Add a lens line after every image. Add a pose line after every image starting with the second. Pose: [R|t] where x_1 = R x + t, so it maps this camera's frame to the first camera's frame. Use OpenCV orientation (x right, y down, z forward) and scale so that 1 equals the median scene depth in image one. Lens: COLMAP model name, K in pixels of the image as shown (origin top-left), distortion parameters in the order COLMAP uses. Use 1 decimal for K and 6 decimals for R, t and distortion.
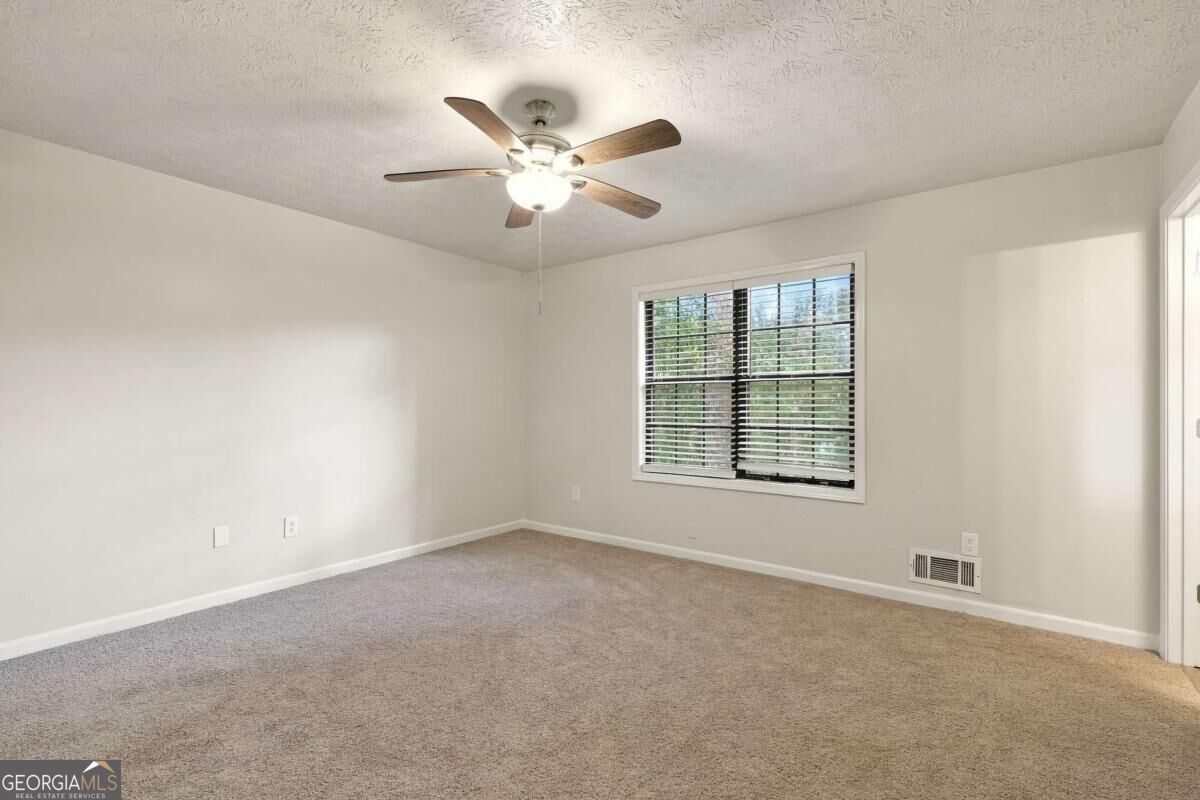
lens RADIAL K [[533.4, 0, 604.1], [0, 533.4, 401.0], [0, 0, 1]] dist [0.003635, -0.000366]
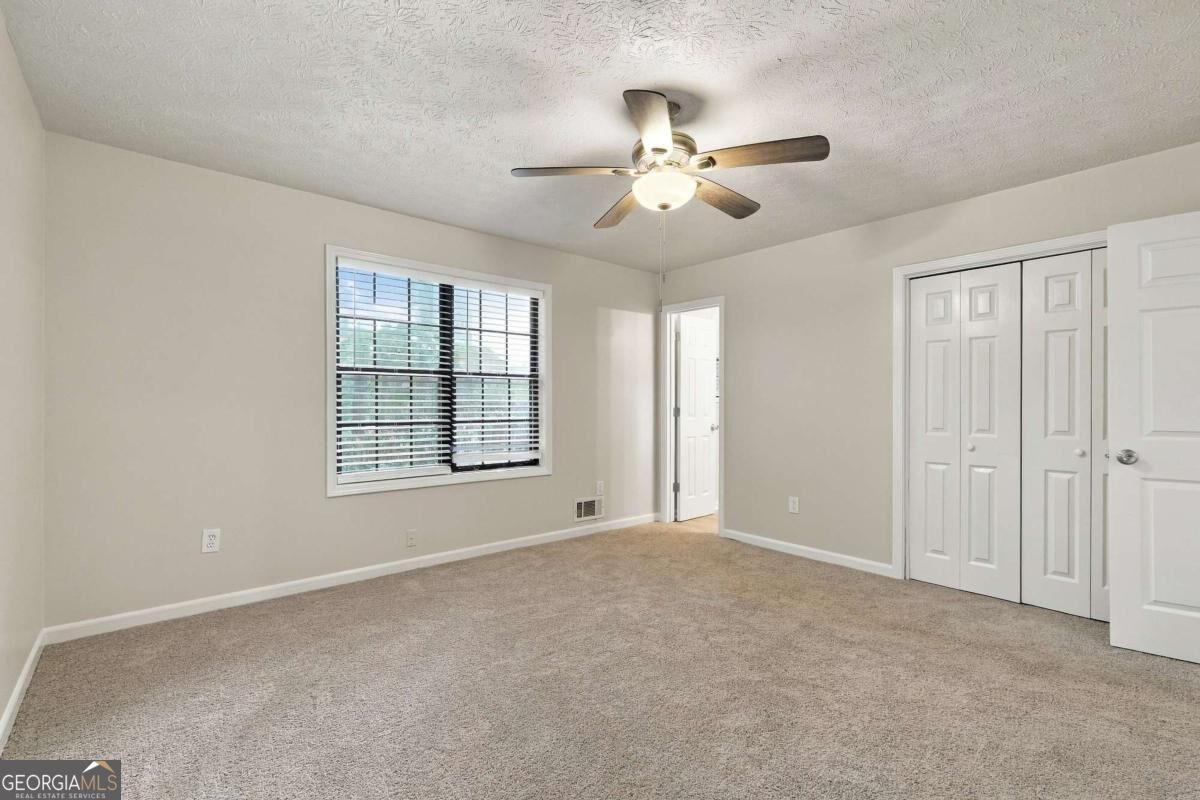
lens RADIAL K [[533.4, 0, 603.7], [0, 533.4, 405.0], [0, 0, 1]] dist [0.003635, -0.000366]
pose [[0.223622, -0.004855, 0.974664, -0.672346], [-0.012355, 0.999893, 0.007815, 0.005242], [-0.974598, -0.013789, 0.223538, 0.495612]]
